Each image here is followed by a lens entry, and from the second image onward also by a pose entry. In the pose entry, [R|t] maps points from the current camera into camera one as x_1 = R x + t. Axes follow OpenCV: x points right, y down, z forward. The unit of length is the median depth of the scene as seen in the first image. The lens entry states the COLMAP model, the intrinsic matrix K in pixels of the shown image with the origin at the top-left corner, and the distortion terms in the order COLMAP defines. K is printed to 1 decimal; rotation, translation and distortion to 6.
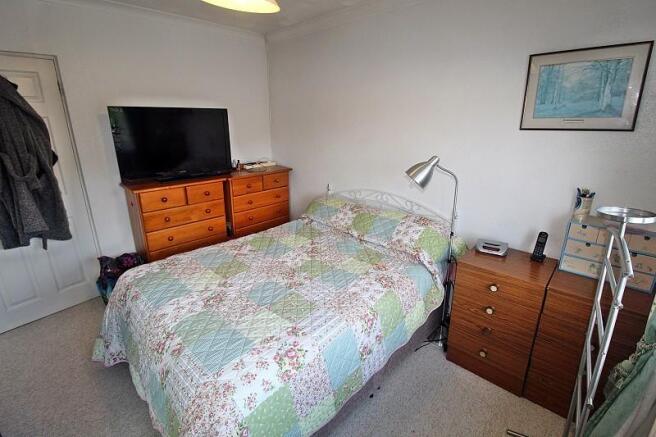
lens RADIAL K [[313.4, 0, 327.9], [0, 313.4, 211.3], [0, 0, 1]] dist [-0.003069, -0.001457]
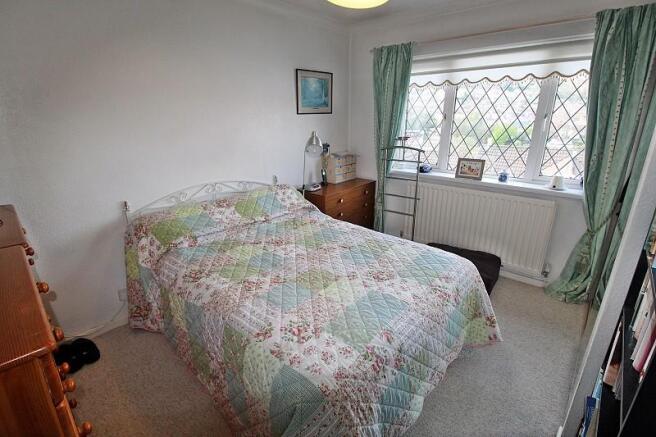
lens RADIAL K [[313.4, 0, 327.9], [0, 313.4, 211.3], [0, 0, 1]] dist [-0.003069, -0.001457]
pose [[-0.035475, -0.302672, 0.952434, -1.116535], [0.281047, 0.911550, 0.300148, -0.245332], [-0.959038, 0.278327, 0.052728, 0.904937]]
